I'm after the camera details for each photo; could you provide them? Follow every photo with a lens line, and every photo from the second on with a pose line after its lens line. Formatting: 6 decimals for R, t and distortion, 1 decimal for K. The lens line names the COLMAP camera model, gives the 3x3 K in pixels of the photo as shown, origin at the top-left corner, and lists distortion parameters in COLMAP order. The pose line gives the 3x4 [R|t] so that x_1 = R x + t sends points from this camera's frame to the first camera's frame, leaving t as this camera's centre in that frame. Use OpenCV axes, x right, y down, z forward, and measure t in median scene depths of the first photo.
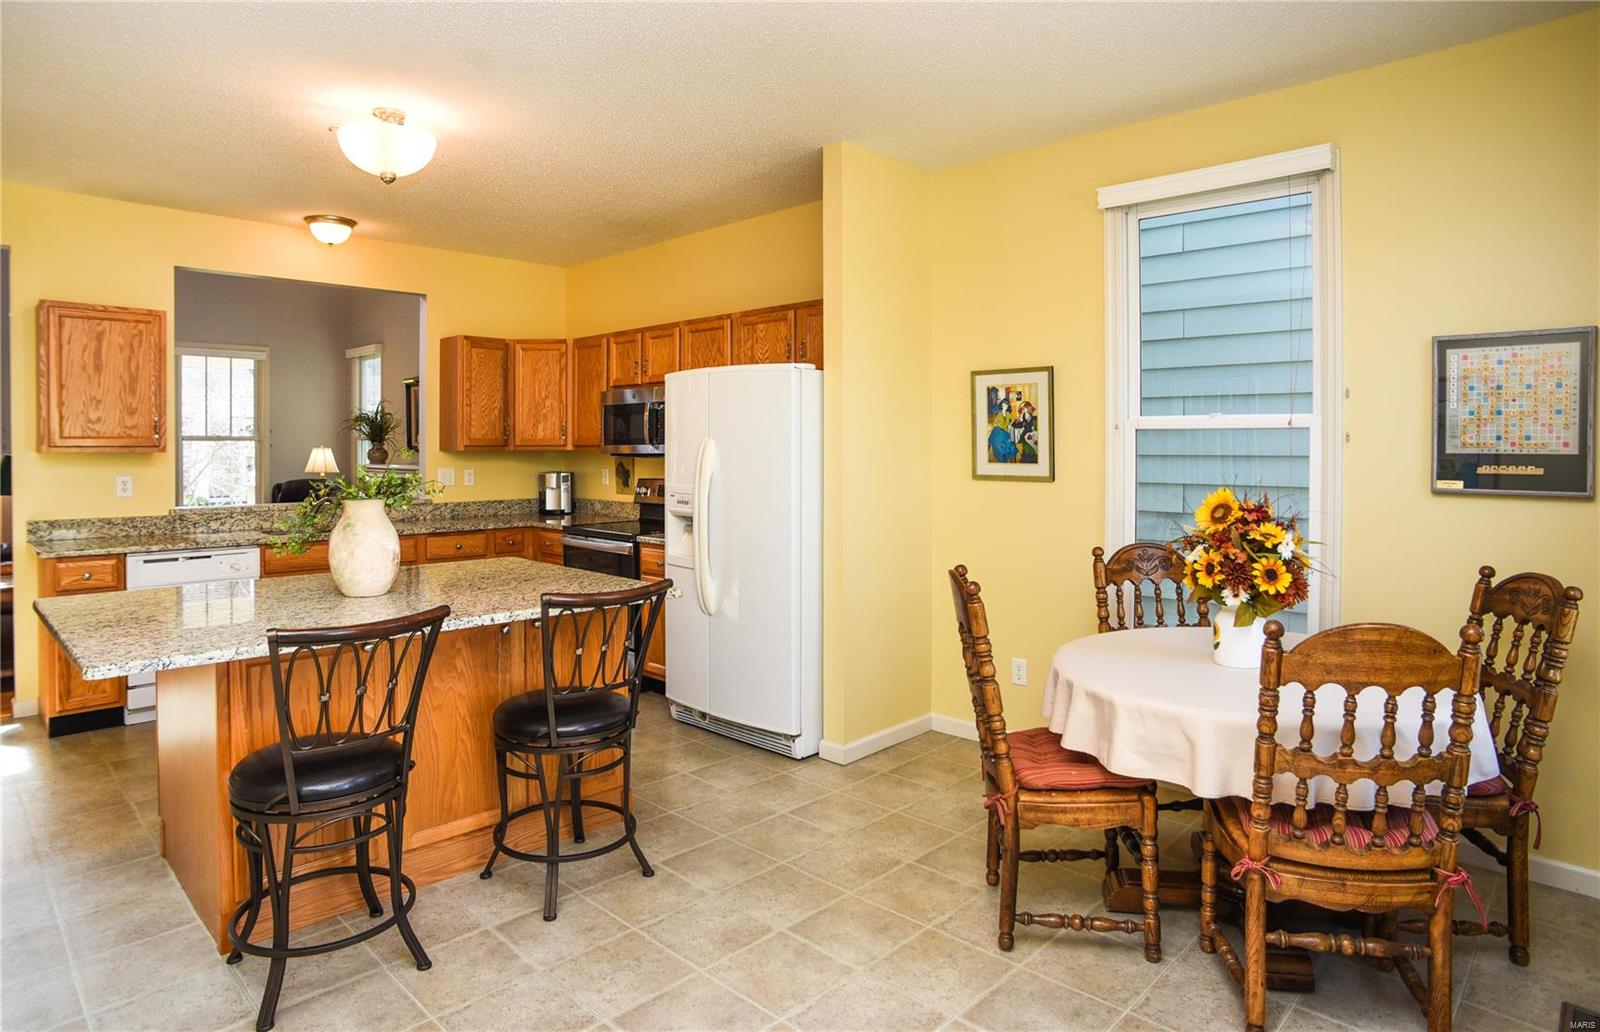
lens RADIAL K [[986.1, 0, 693.2], [0, 986.1, 456.0], [0, 0, 1]] dist [0.127404, 0.002164]
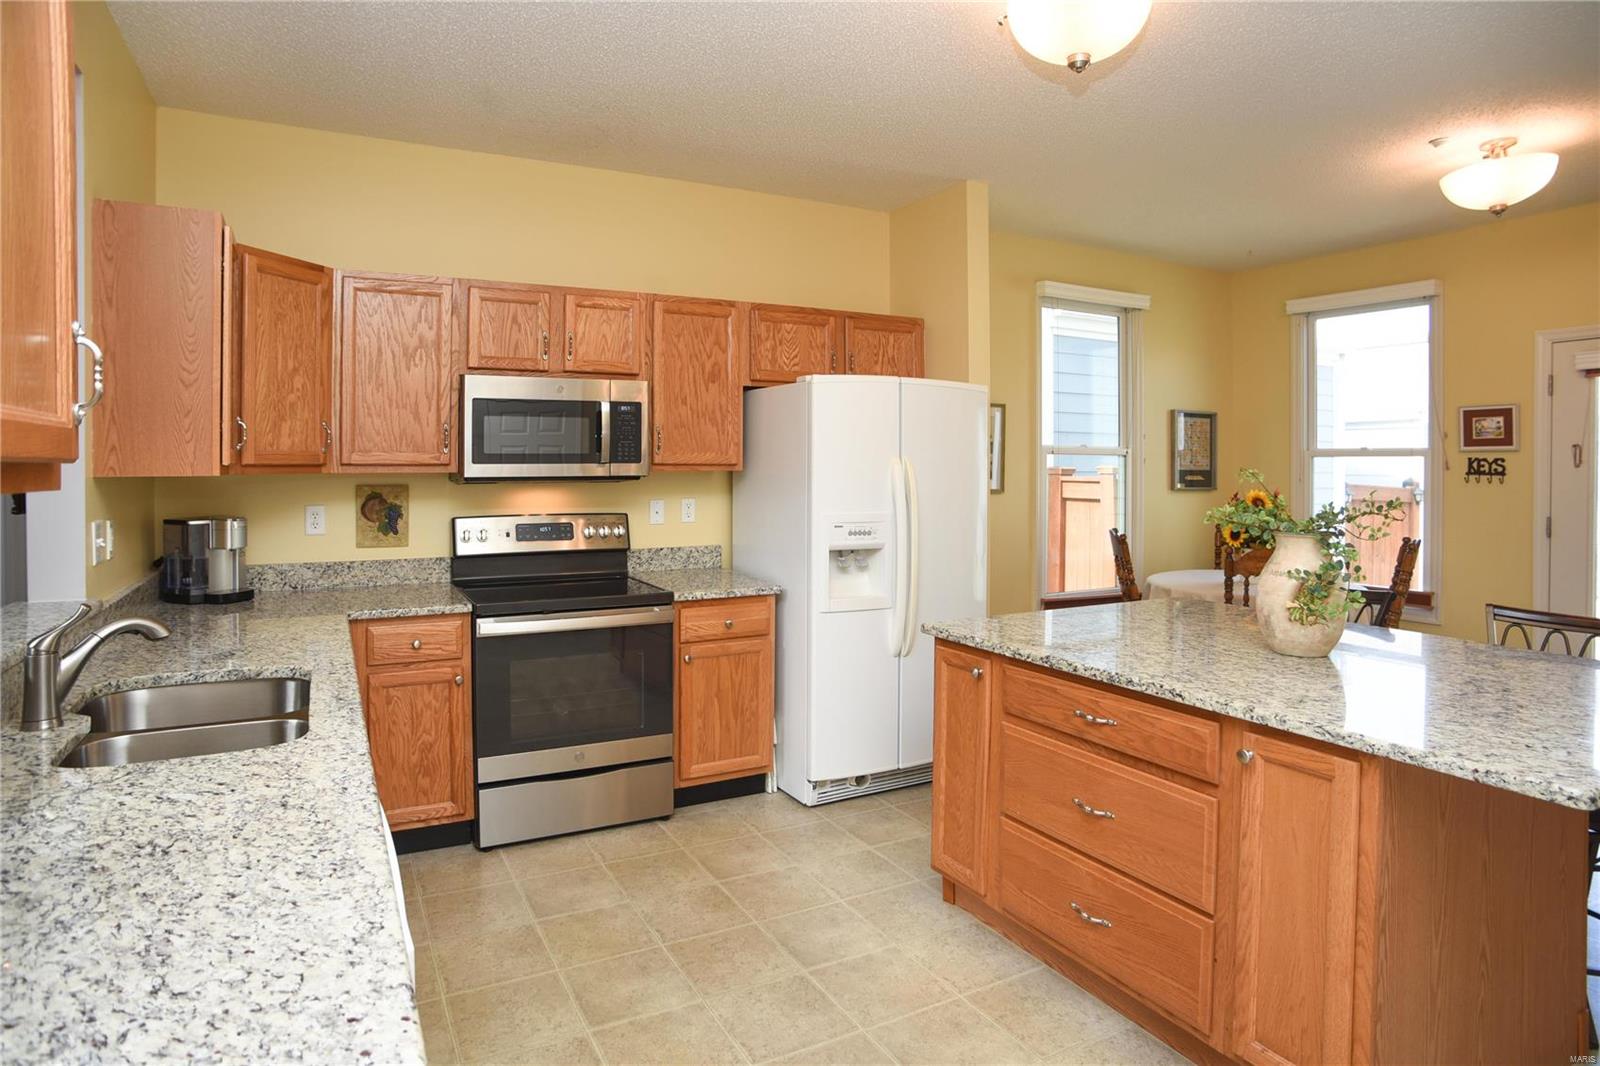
lens RADIAL K [[909.2, 0, 775.5], [0, 909.2, 460.3], [0, 0, 1]] dist [-0.088424, 0.036675]
pose [[0.197033, 0.003443, 0.980391, -0.576851], [0.009210, 0.999943, -0.005363, -0.008200], [-0.980354, 0.010086, 0.196990, 0.691829]]
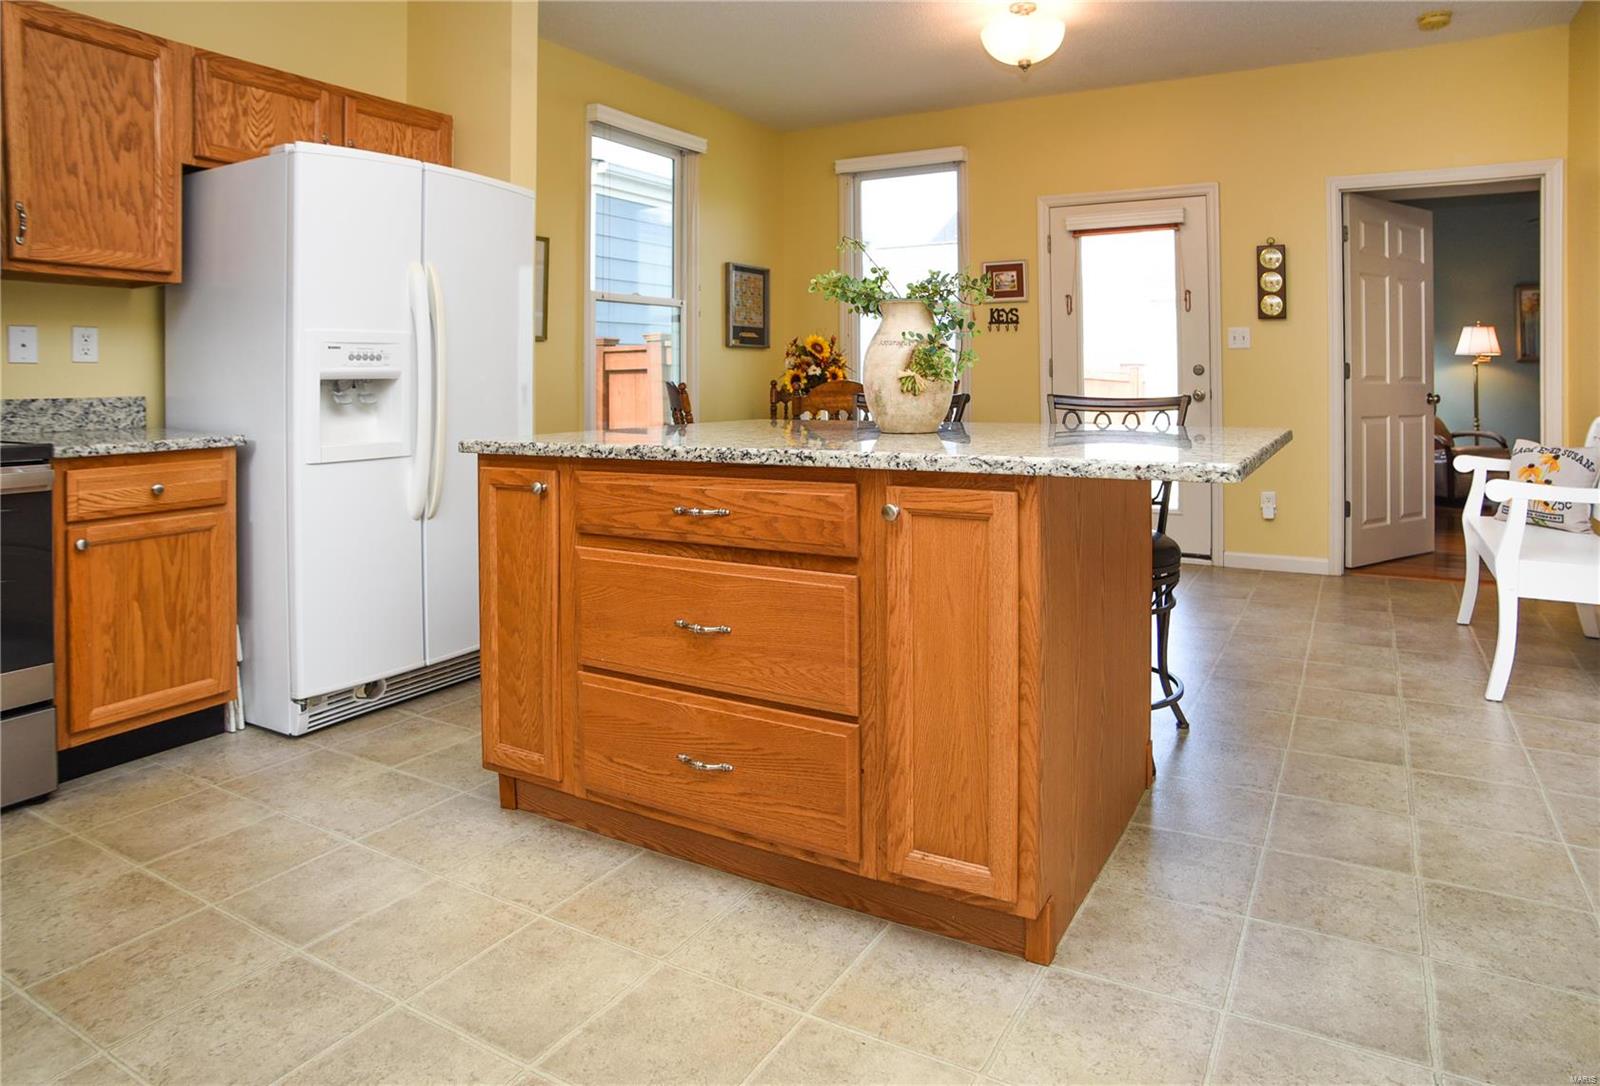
lens RADIAL K [[936.9, 0, 871.5], [0, 936.9, 389.2], [0, 0, 1]] dist [-0.063539, 0.016147]
pose [[-0.391250, -0.000968, 0.920284, -0.500583], [0.020377, 0.999745, 0.009714, 0.049064], [-0.920059, 0.022553, -0.391131, 0.702713]]
